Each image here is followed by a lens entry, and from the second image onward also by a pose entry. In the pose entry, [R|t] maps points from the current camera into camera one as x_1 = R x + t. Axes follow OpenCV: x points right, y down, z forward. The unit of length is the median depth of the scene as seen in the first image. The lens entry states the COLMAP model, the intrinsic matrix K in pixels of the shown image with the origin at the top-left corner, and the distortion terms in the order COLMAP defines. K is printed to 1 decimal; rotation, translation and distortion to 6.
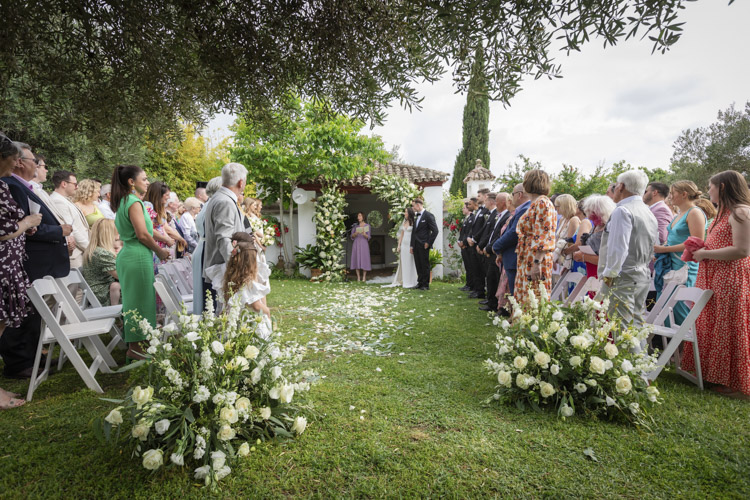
lens RADIAL K [[410.4, 0, 375.0], [0, 410.4, 250.0], [0, 0, 1]] dist [0.000473, 0.000635]
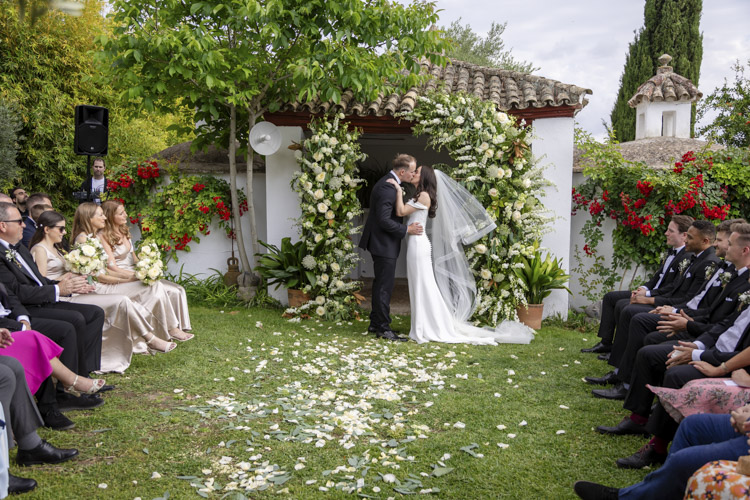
lens RADIAL K [[749.5, 0, 375.0], [0, 749.5, 250.0], [0, 0, 1]] dist [0.019695, 0.018986]
pose [[0.989549, 0.028763, -0.141297, 0.071199], [-0.022414, 0.998675, 0.046328, -0.044654], [0.142442, -0.042677, 0.988883, 0.146770]]
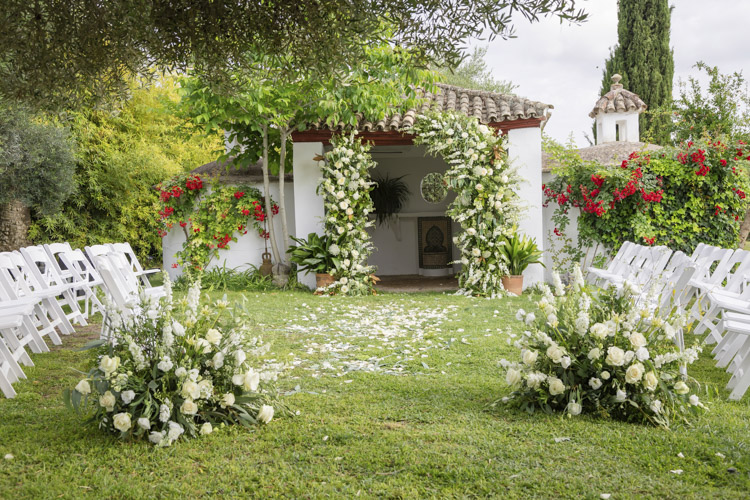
lens RADIAL K [[867.7, 0, 375.0], [0, 867.7, 250.0], [0, 0, 1]] dist [0.048182, -0.016934]
pose [[0.993038, -0.014074, -0.116950, 0.077759], [0.013559, 0.999895, -0.005201, 0.019295], [0.117011, 0.003579, 0.993124, -0.240728]]
